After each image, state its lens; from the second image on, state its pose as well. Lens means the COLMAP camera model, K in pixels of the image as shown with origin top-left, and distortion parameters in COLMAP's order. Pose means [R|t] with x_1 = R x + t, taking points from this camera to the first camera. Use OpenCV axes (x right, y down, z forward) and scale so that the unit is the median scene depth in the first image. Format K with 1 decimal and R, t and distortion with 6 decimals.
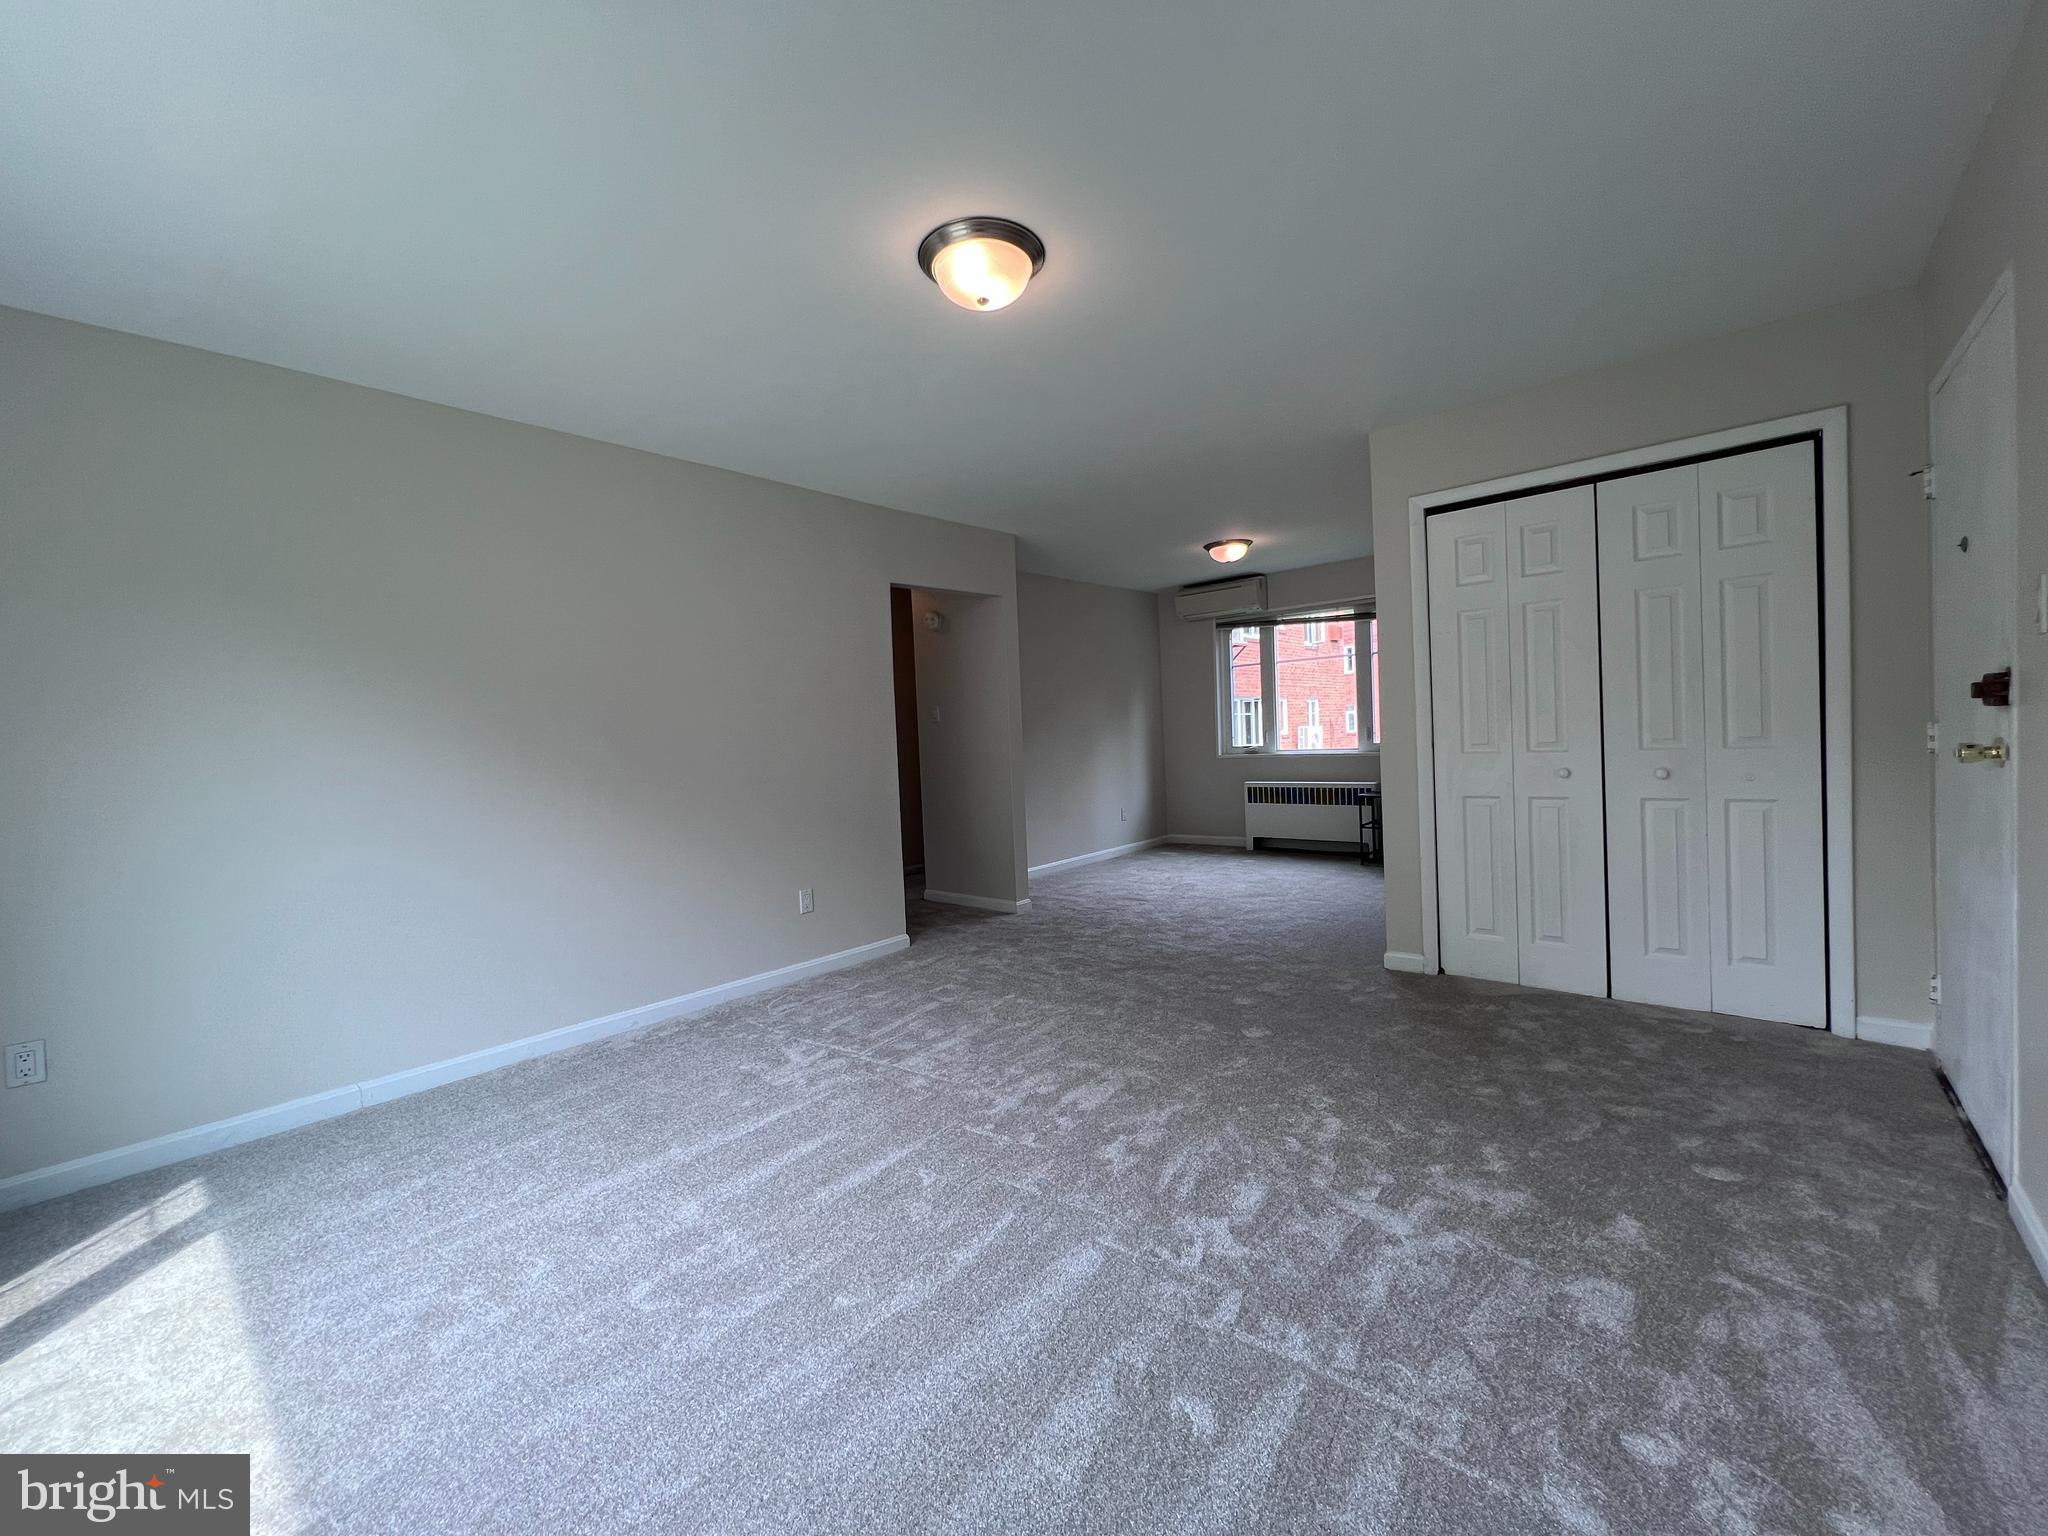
lens RADIAL K [[816.8, 0, 1018.9], [0, 816.8, 755.7], [0, 0, 1]] dist [-0.000005, -0.000305]
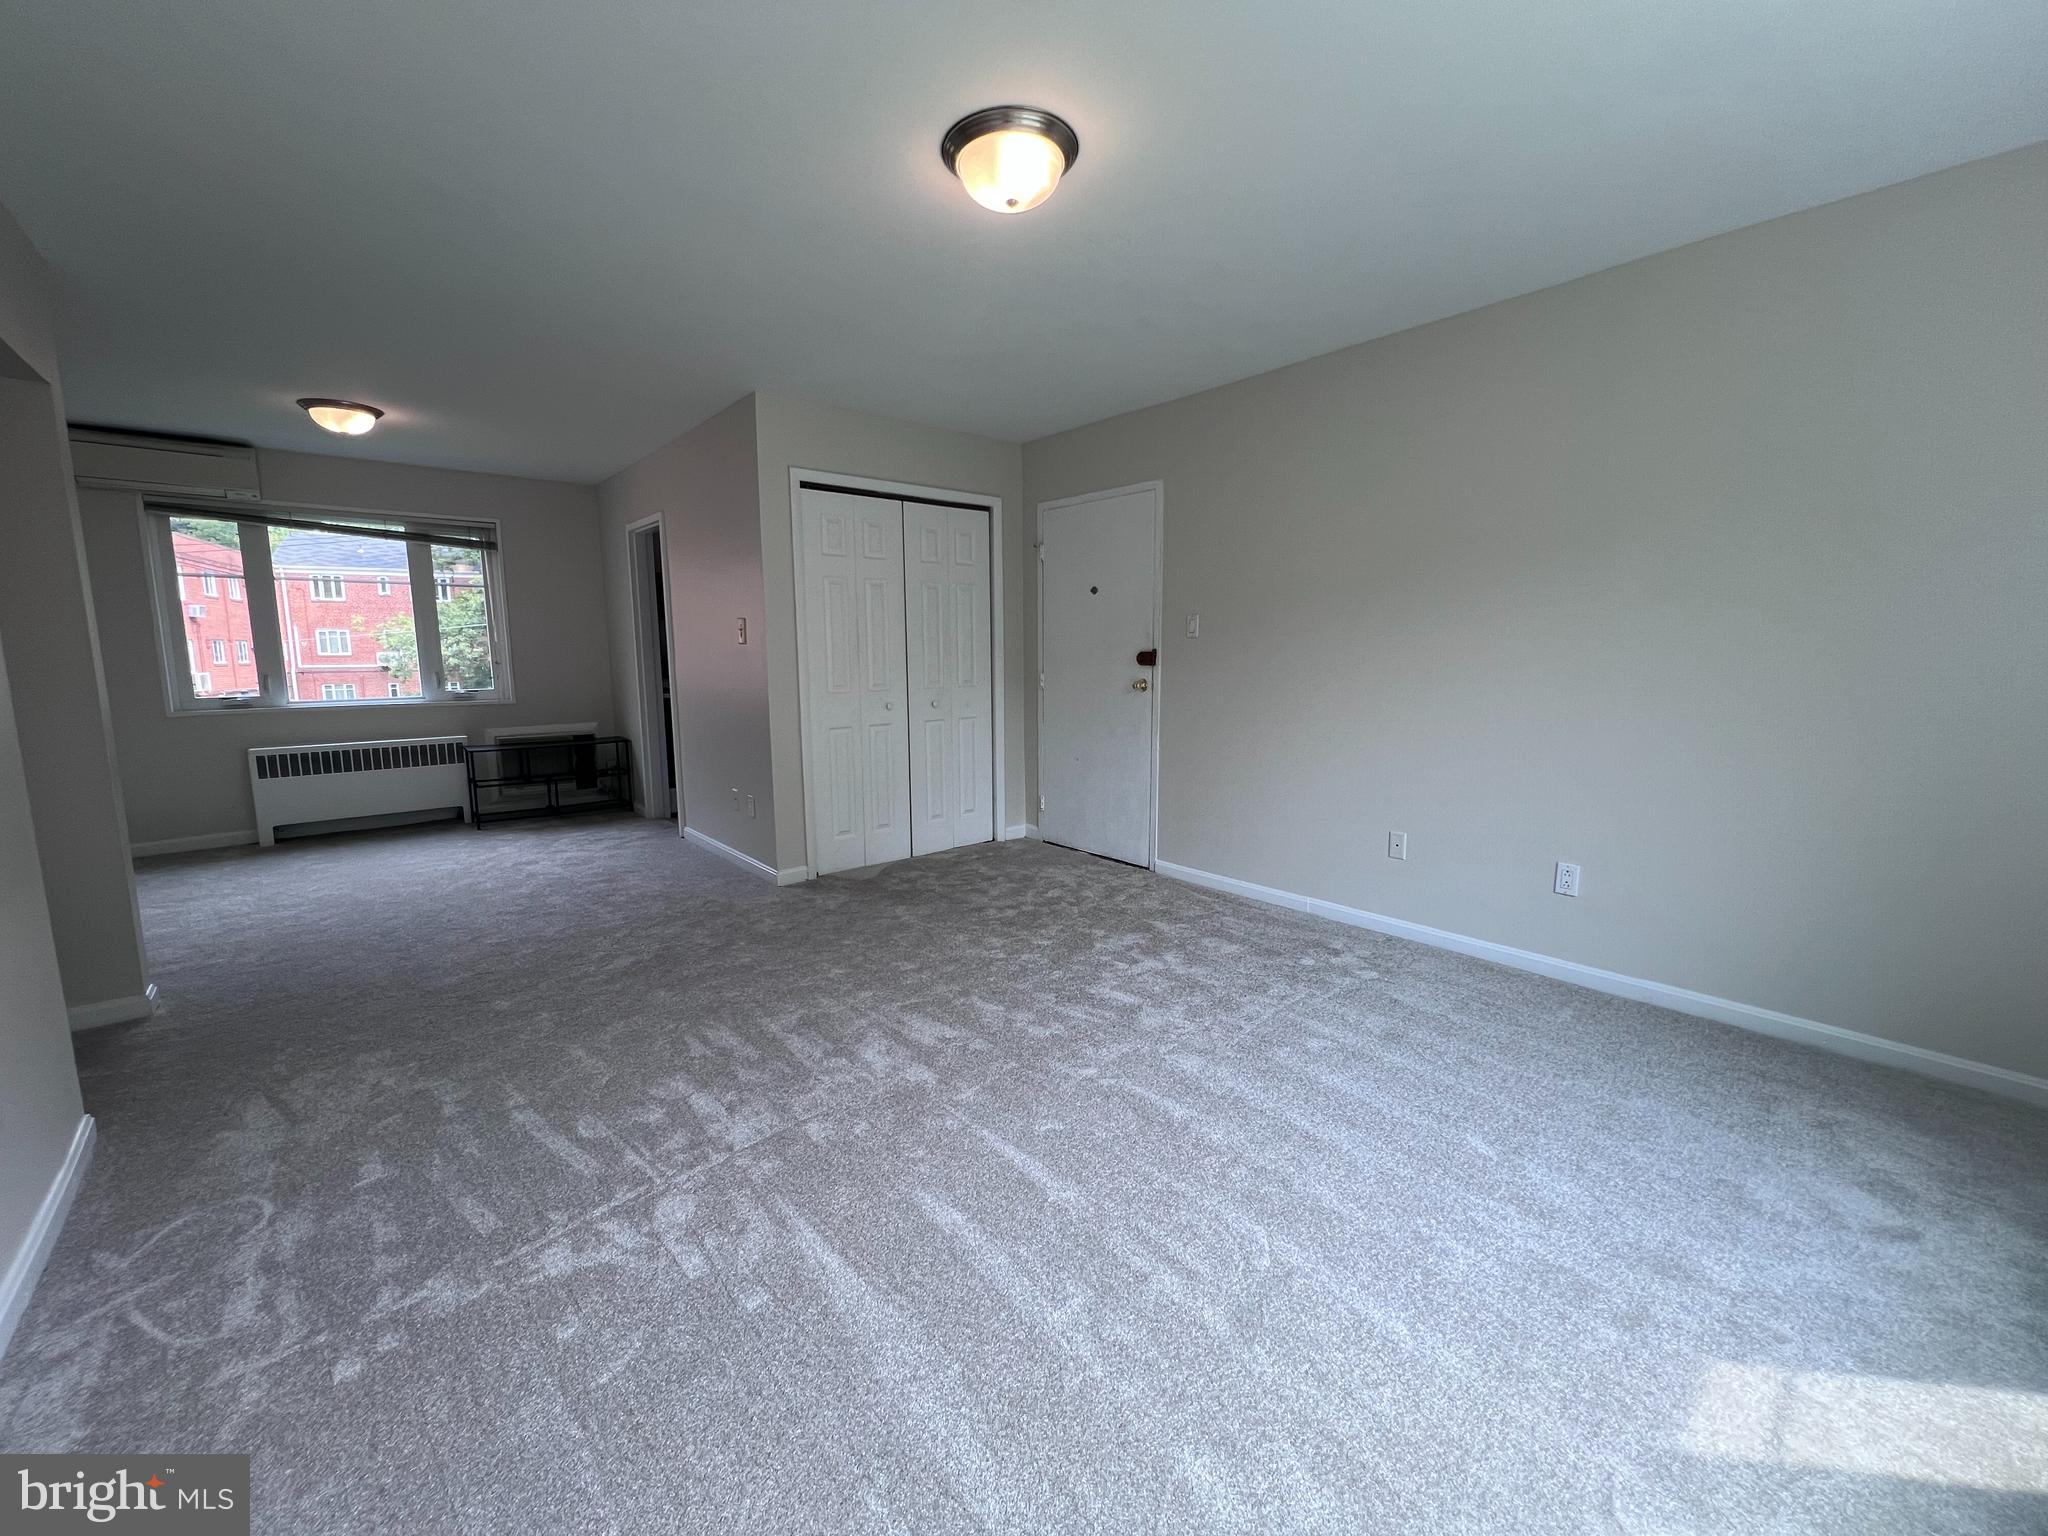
lens RADIAL K [[816.8, 0, 1018.9], [0, 816.8, 760.0], [0, 0, 1]] dist [-0.000005, -0.000305]
pose [[0.137811, -0.088737, 0.986475, -0.388276], [0.027247, 0.995941, 0.085782, -0.000481], [-0.990084, 0.015057, 0.139670, 0.334040]]
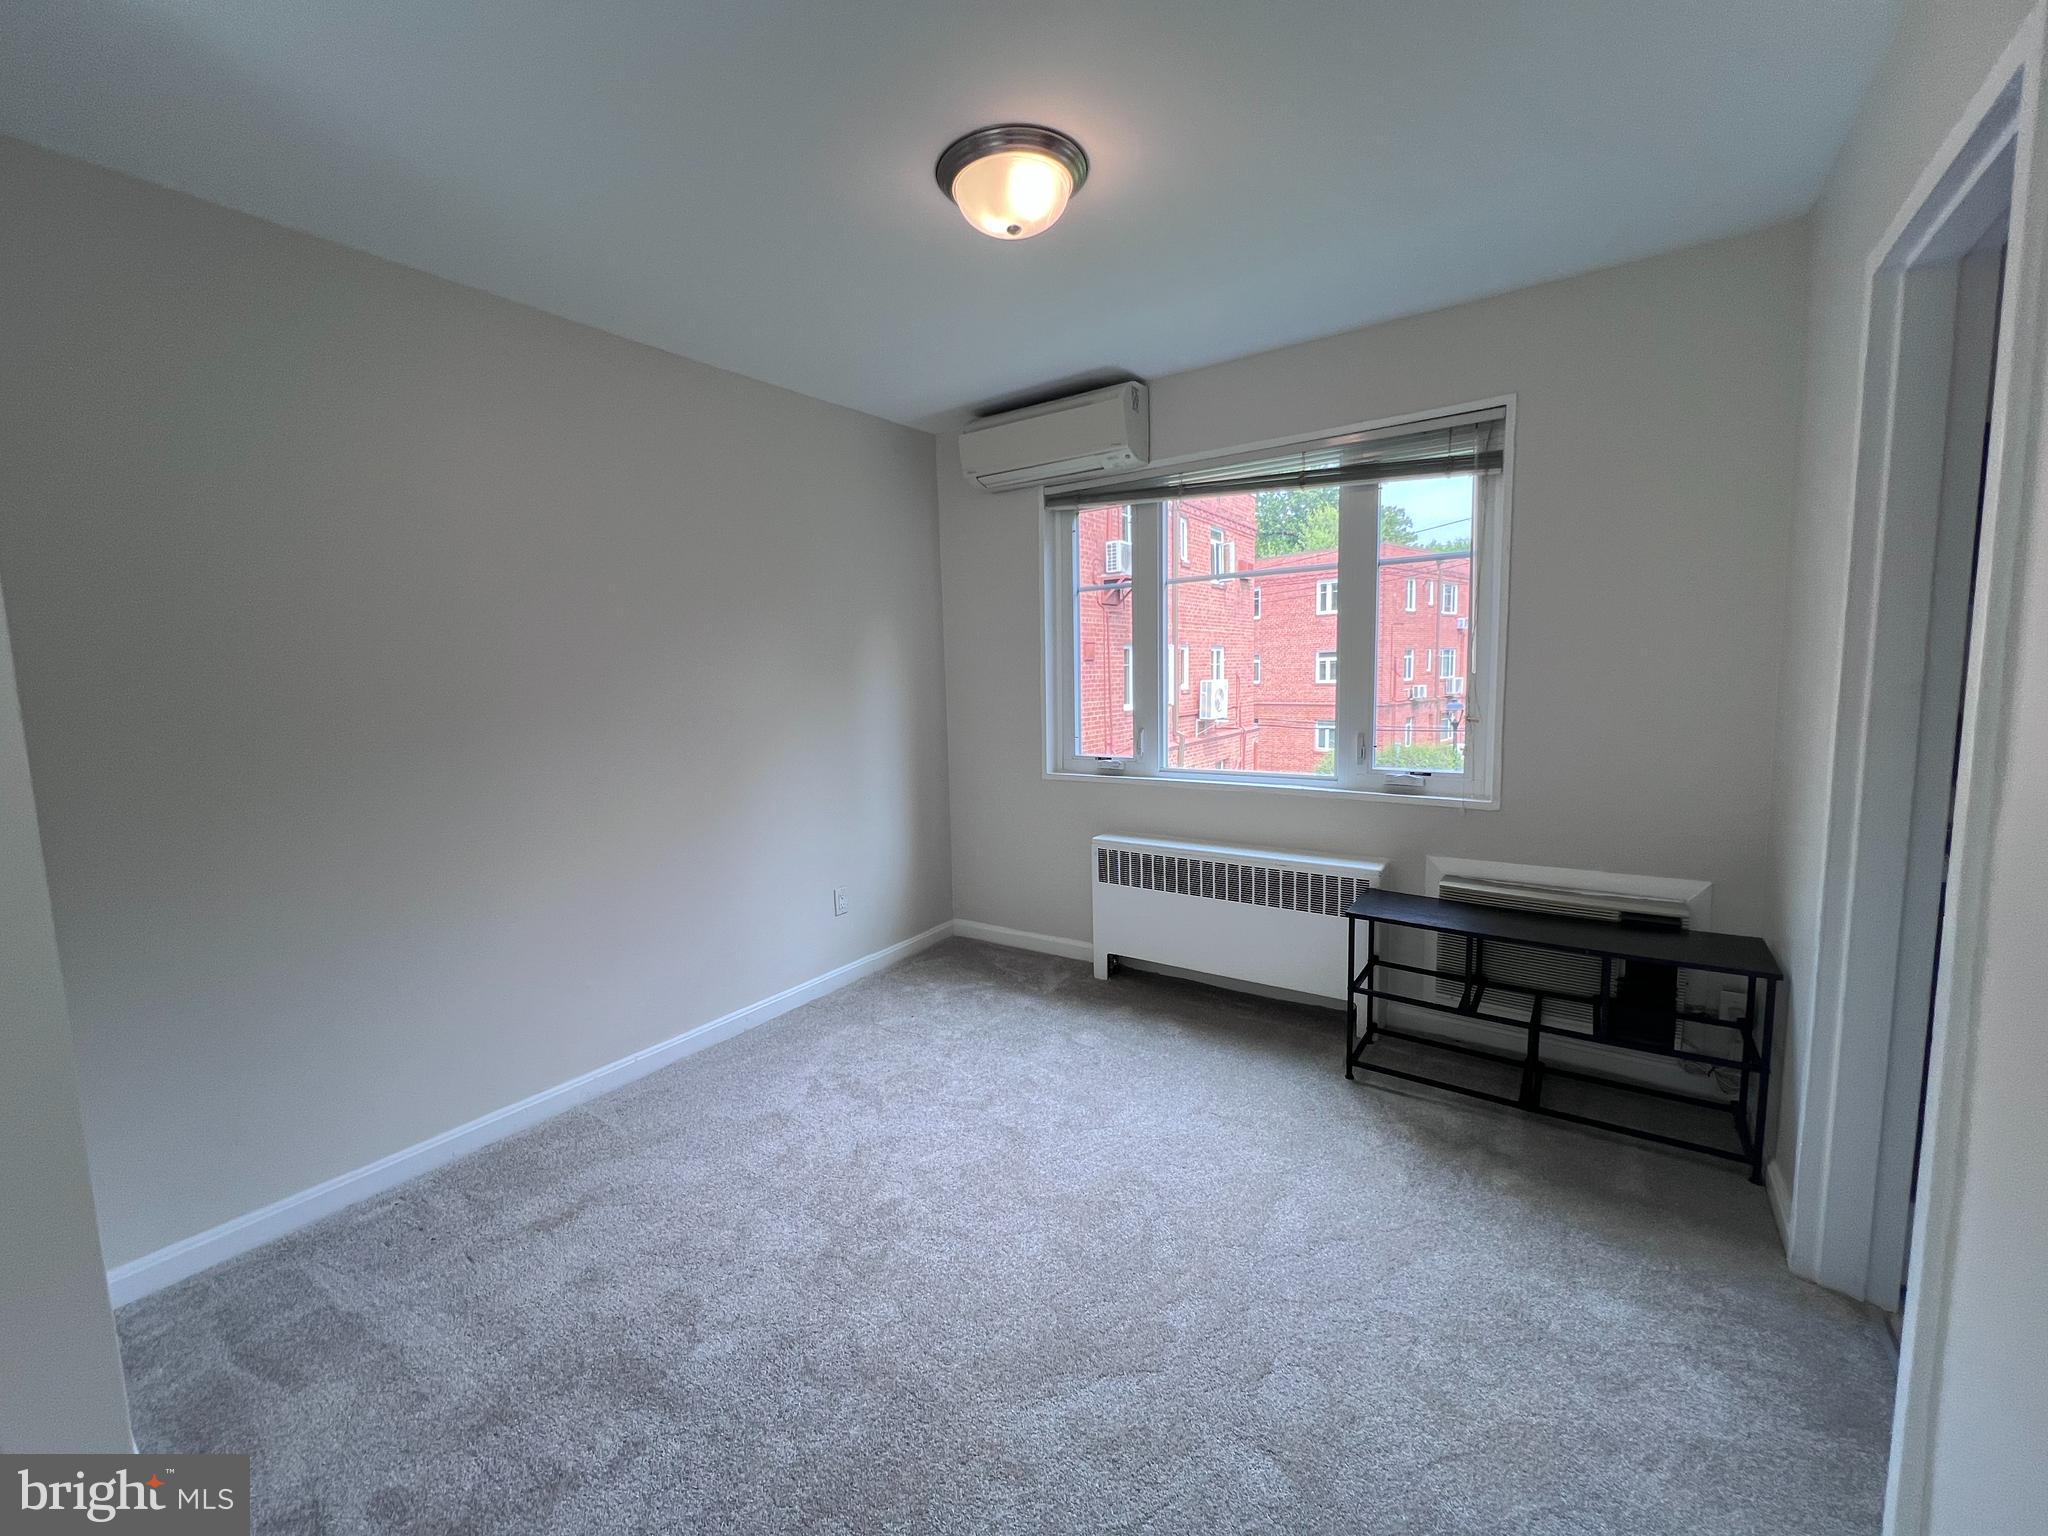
lens RADIAL K [[816.8, 0, 1015.3], [0, 816.8, 759.9], [0, 0, 1]] dist [-0.000005, -0.000305]
pose [[0.993846, 0.007056, 0.110550, 0.225917], [-0.015608, 0.996933, 0.076685, -0.059477], [-0.109670, -0.077938, 0.990908, 0.681279]]
